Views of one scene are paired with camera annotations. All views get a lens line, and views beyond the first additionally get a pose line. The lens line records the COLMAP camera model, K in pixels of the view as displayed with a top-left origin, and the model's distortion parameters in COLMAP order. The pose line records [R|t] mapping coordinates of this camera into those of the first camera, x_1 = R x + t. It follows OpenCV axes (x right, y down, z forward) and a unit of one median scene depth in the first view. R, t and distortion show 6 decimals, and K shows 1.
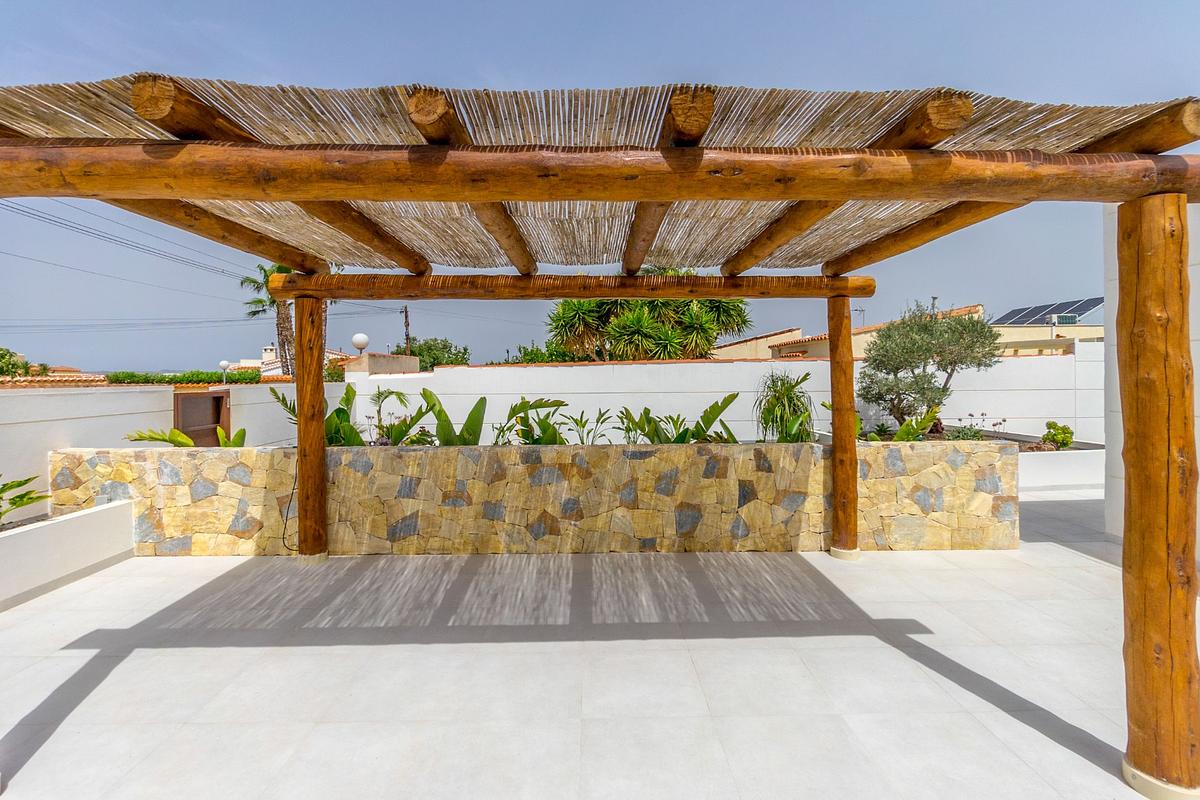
lens RADIAL K [[516.6, 0, 576.5], [0, 516.6, 376.2], [0, 0, 1]] dist [-0.004501, 0.000170]
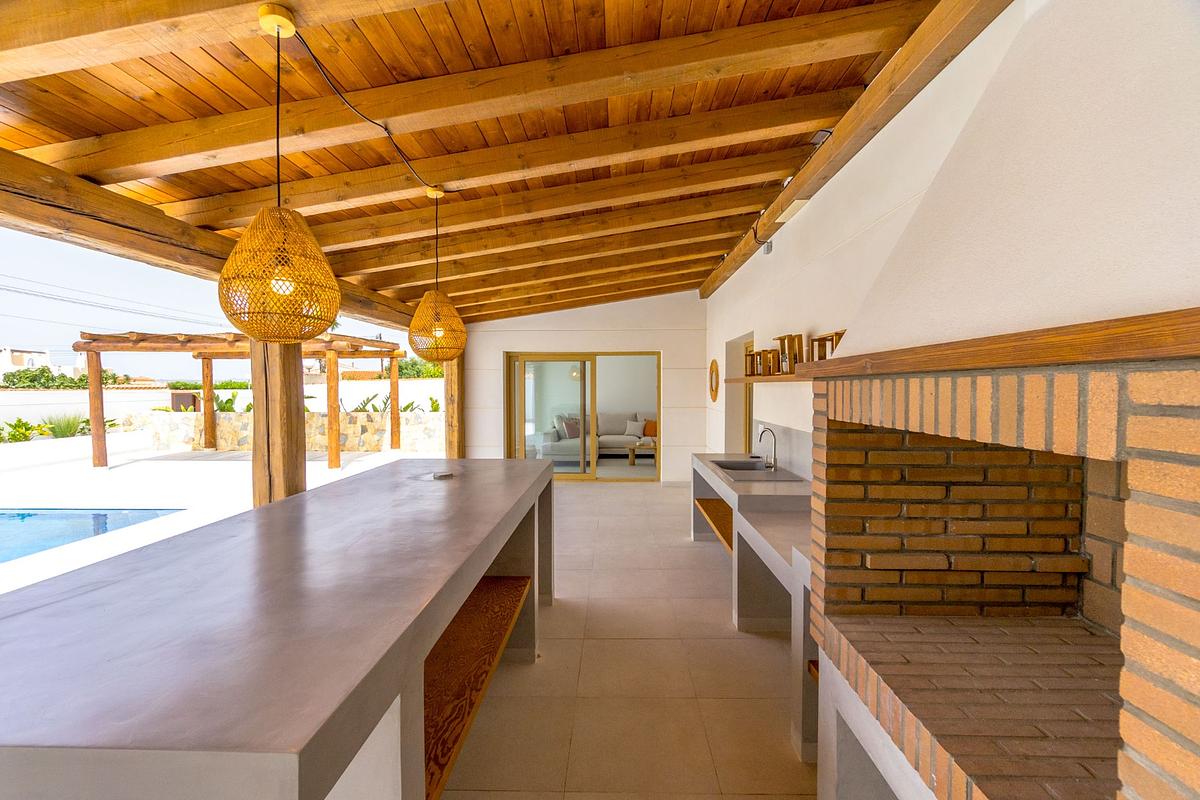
lens RADIAL K [[516.6, 0, 600.6], [0, 516.6, 397.7], [0, 0, 1]] dist [-0.004501, 0.000170]
pose [[0.997969, 0.004091, -0.063573, 1.735862], [-0.002457, 0.999665, 0.025765, -0.013293], [0.063657, -0.025556, 0.997645, -1.608837]]
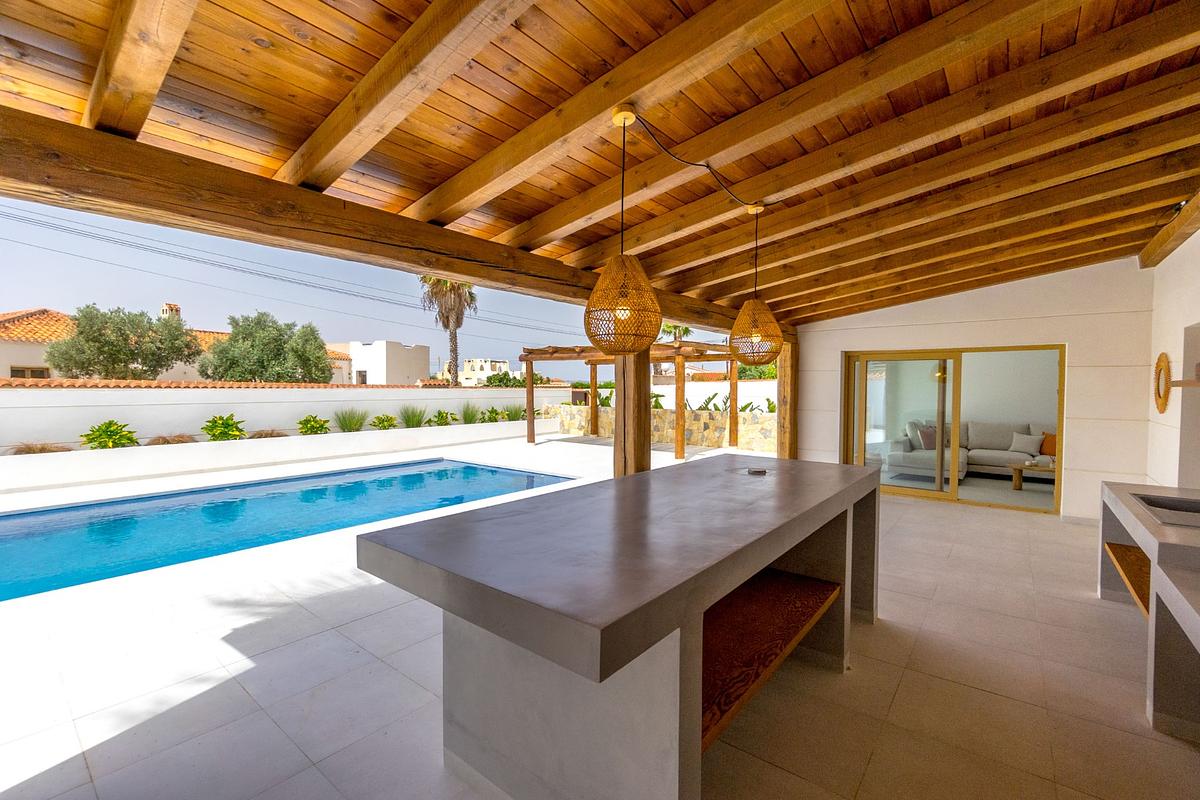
lens RADIAL K [[516.6, 0, 595.4], [0, 516.6, 395.8], [0, 0, 1]] dist [-0.004501, 0.000170]
pose [[0.753523, 0.021332, -0.657075, 1.792180], [-0.007814, 0.999693, 0.023494, -0.014828], [0.657375, -0.012569, 0.753459, -1.644544]]
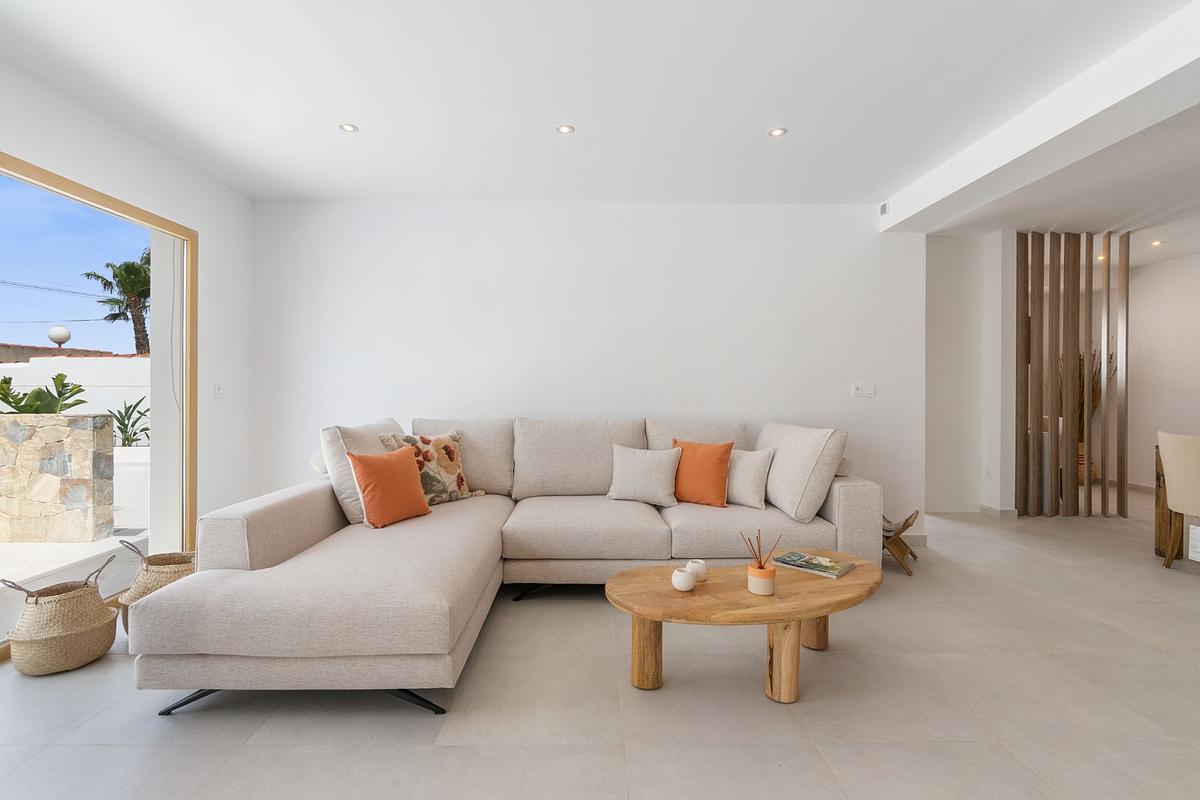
lens RADIAL K [[553.1, 0, 604.6], [0, 553.1, 393.2], [0, 0, 1]] dist [-0.007837, 0.000032]
pose [[0.999866, 0.005837, -0.015326, 1.702198], [-0.005782, 0.999977, 0.003628, 0.086213], [0.015347, -0.003539, 0.999876, 0.125284]]
